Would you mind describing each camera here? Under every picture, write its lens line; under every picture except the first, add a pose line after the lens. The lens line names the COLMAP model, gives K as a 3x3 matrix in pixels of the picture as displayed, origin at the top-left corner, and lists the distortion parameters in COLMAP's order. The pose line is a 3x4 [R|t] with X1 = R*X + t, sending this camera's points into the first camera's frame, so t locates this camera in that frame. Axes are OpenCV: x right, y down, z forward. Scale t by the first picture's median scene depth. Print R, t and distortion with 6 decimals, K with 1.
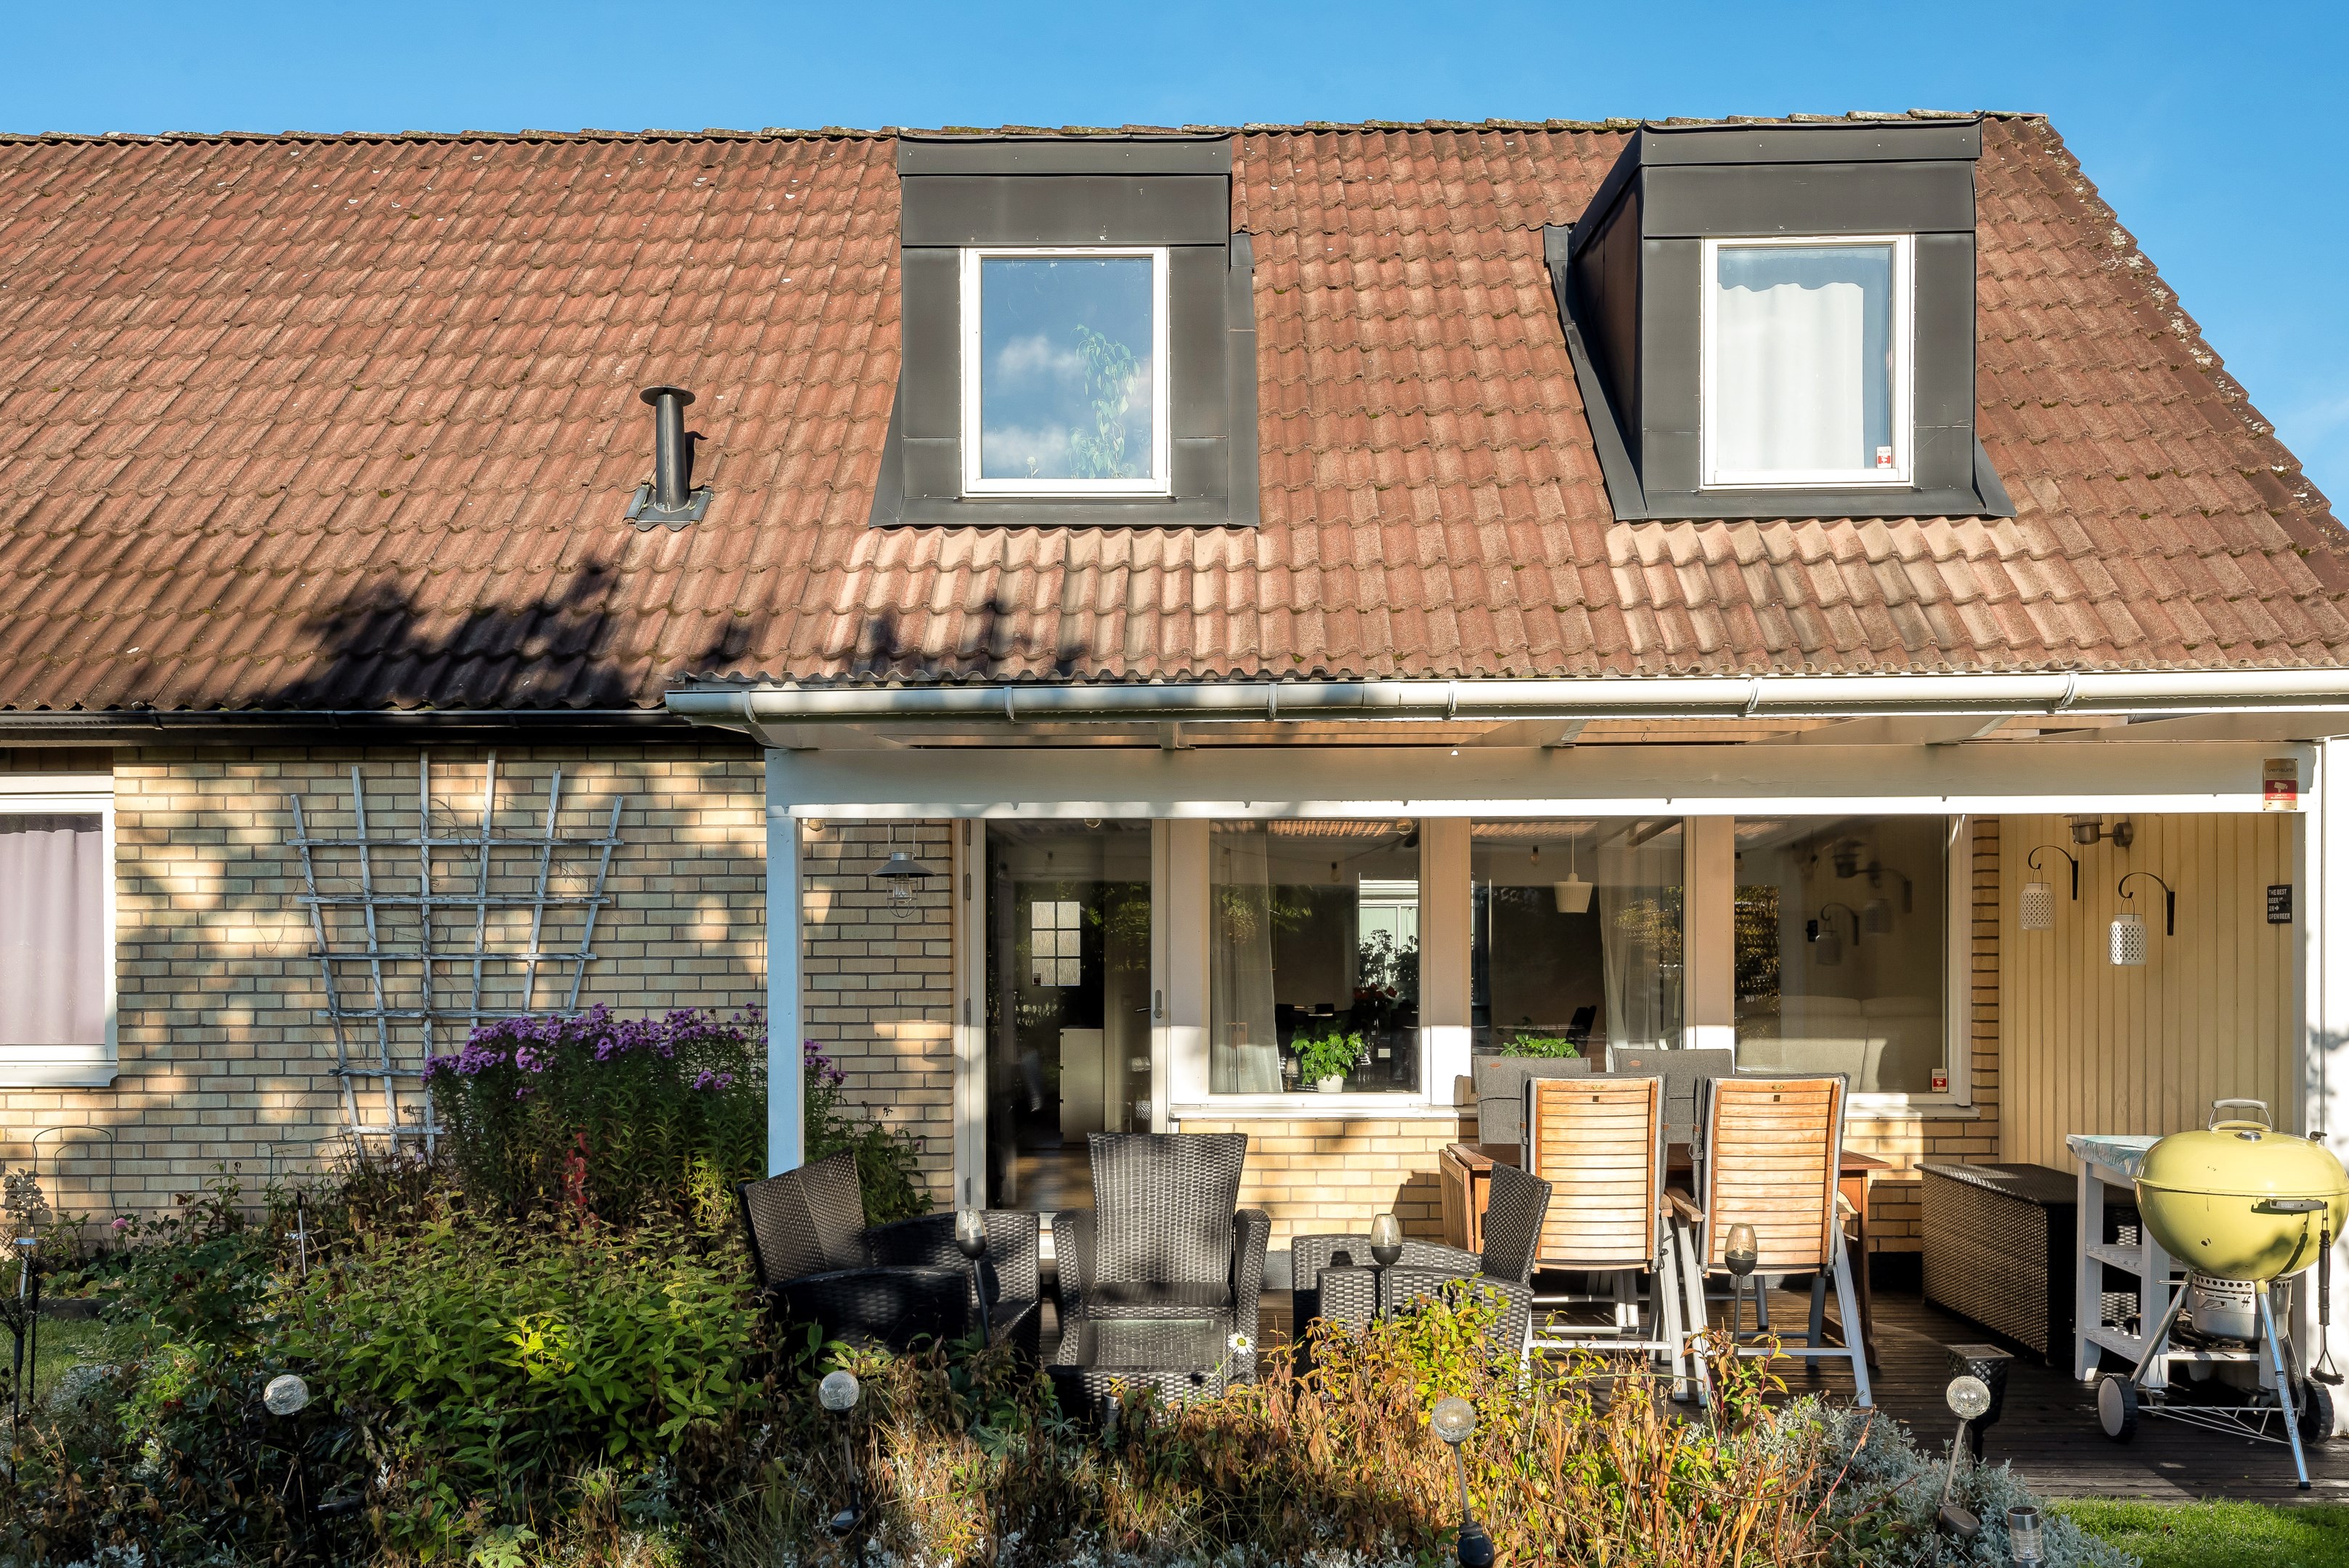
lens RADIAL K [[1765.4, 0, 1174.5], [0, 1765.4, 784.0], [0, 0, 1]] dist [-0.002079, -0.000140]
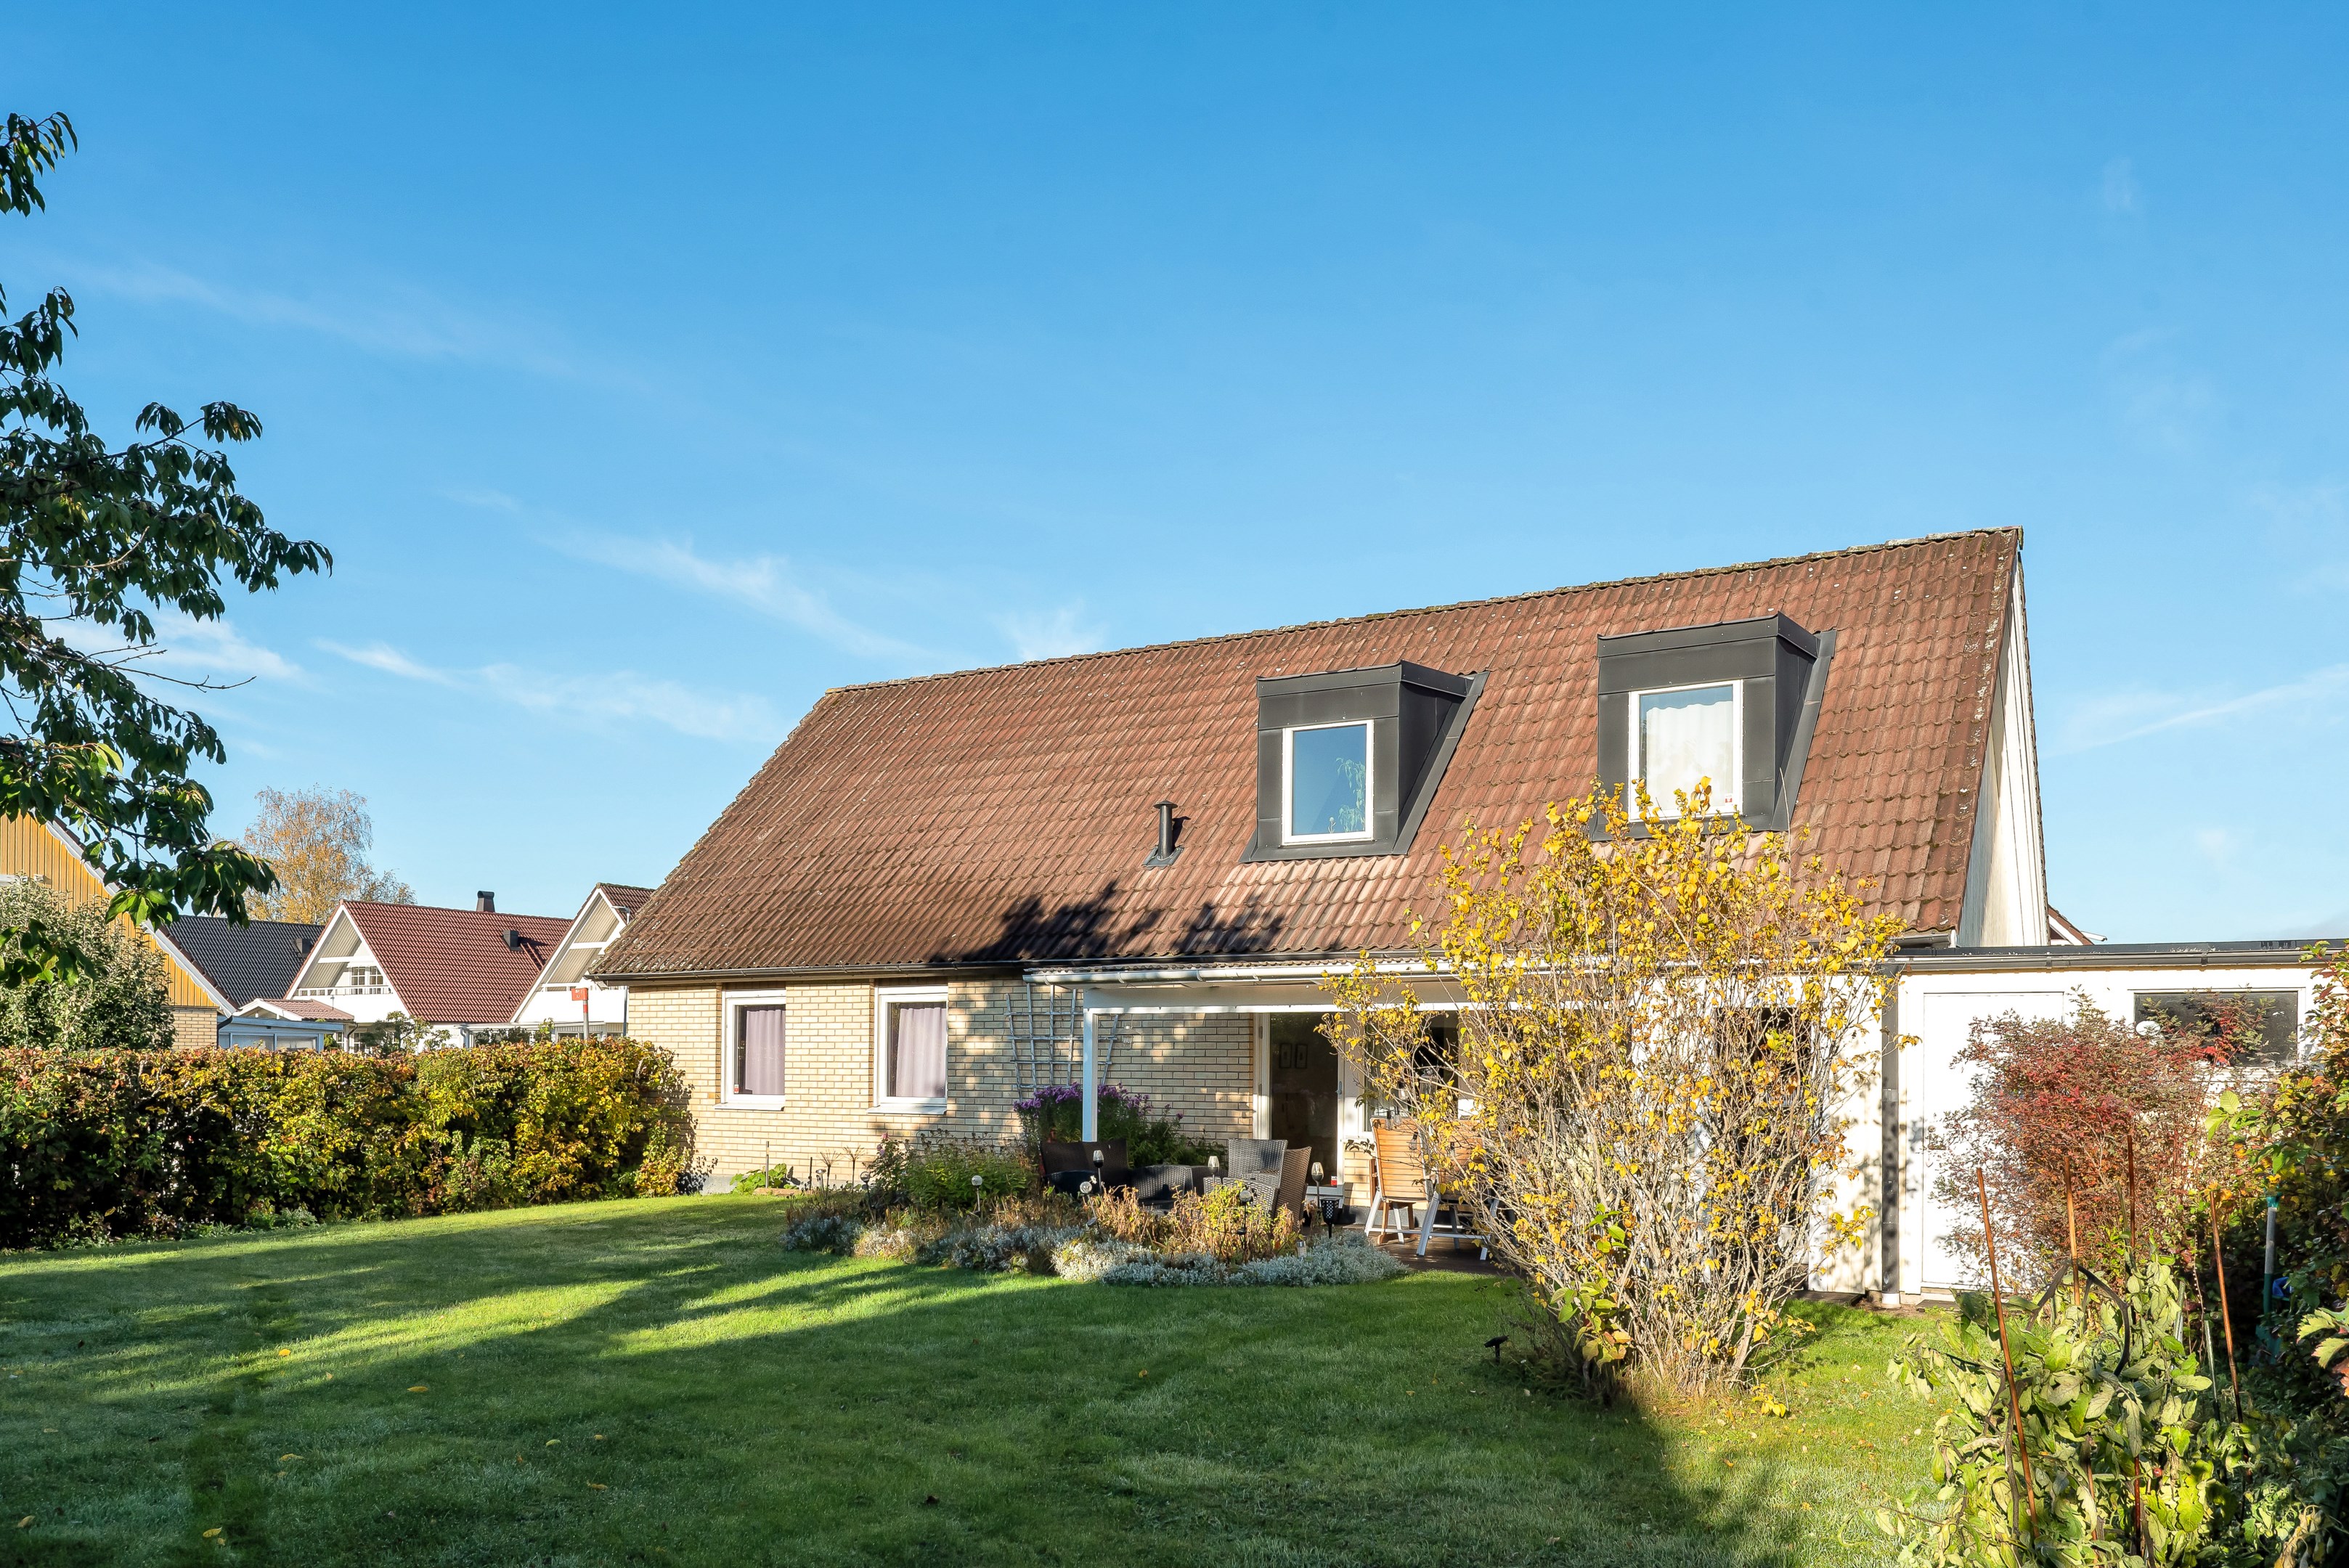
lens RADIAL K [[1772.0, 0, 1174.5], [0, 1772.0, 784.0], [0, 0, 1]] dist [-0.001199, -0.000249]
pose [[0.867666, -0.068169, -0.492451, 0.818310], [-0.006682, 0.988866, -0.148659, 0.077407], [0.497102, 0.132277, 0.857550, -0.879605]]
